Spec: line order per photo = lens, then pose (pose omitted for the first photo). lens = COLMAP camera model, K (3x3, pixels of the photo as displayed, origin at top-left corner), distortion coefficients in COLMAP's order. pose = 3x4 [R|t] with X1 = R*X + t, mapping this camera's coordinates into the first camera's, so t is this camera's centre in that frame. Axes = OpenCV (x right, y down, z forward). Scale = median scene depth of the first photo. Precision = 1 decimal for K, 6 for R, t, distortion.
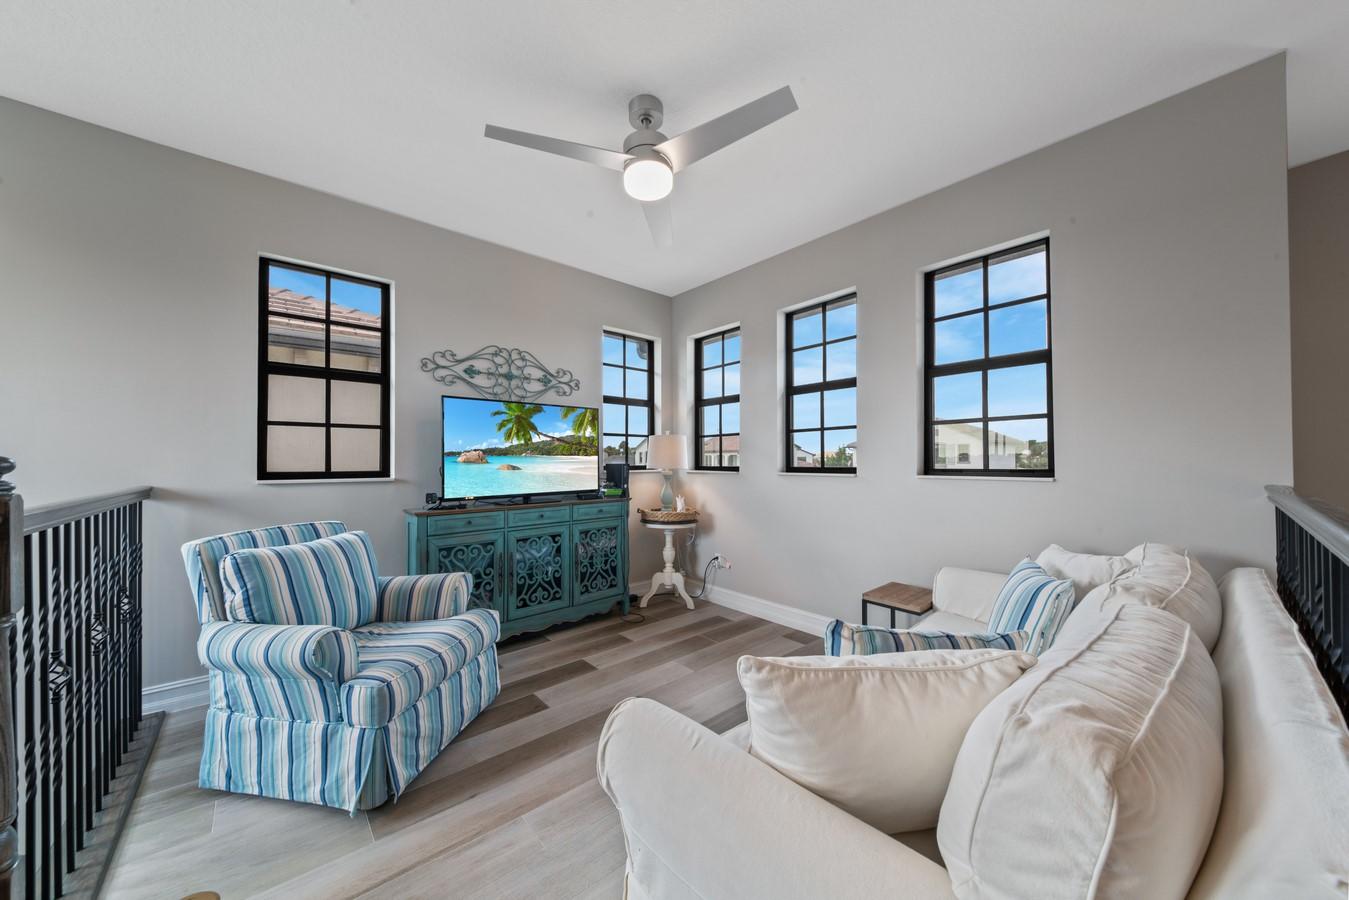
lens RADIAL K [[478.8, 0, 669.5], [0, 478.8, 455.8], [0, 0, 1]] dist [0.000157, 0.000799]
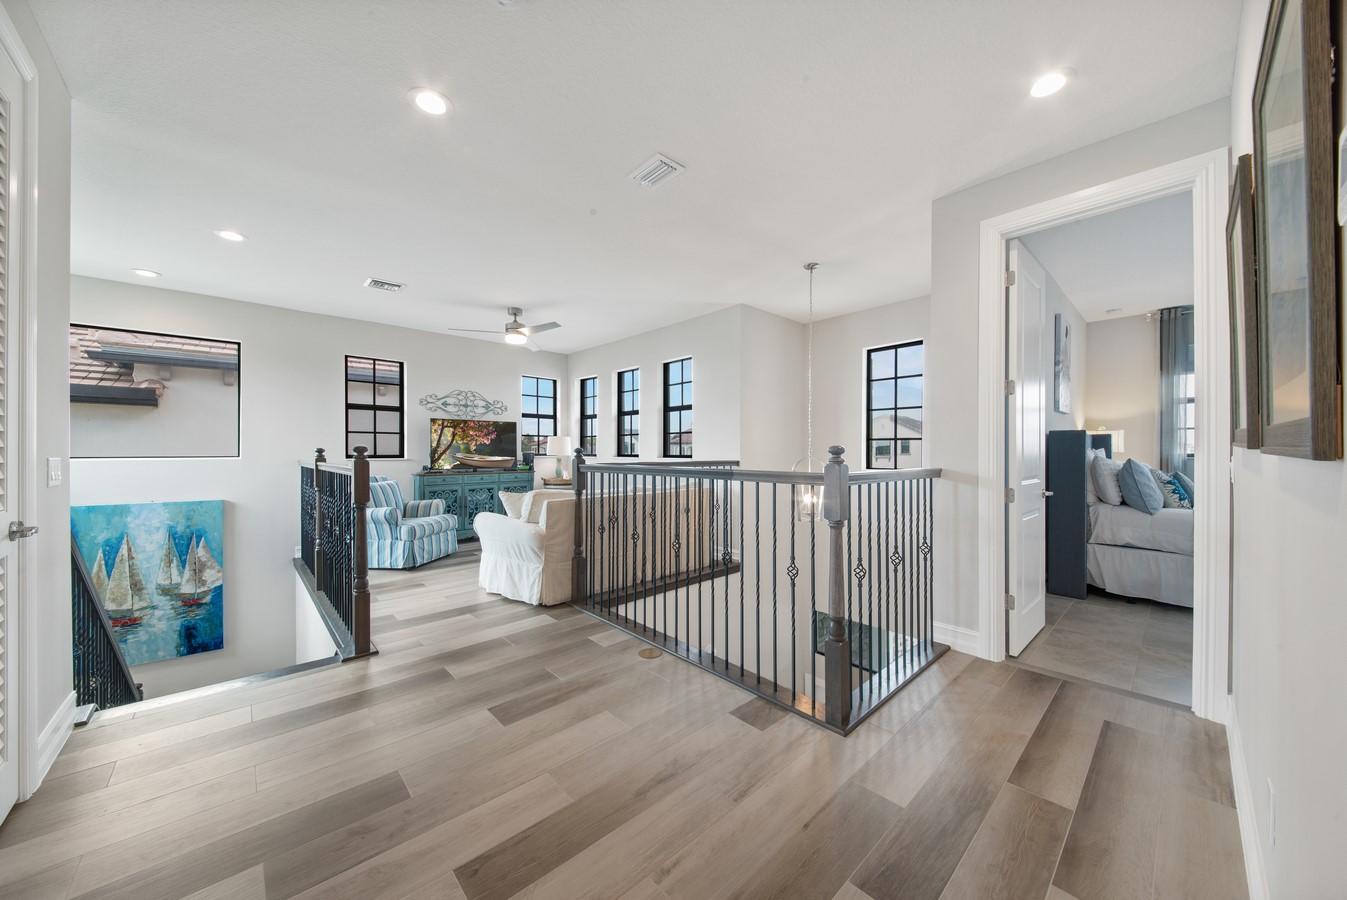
lens RADIAL K [[478.1, 0, 680.3], [0, 478.1, 450.3], [0, 0, 1]] dist [0.000157, 0.000799]
pose [[0.998512, 0.004228, 0.054372, 0.483075], [-0.004524, 0.999976, 0.005323, -0.003478], [-0.054348, -0.005561, 0.998507, -1.106520]]
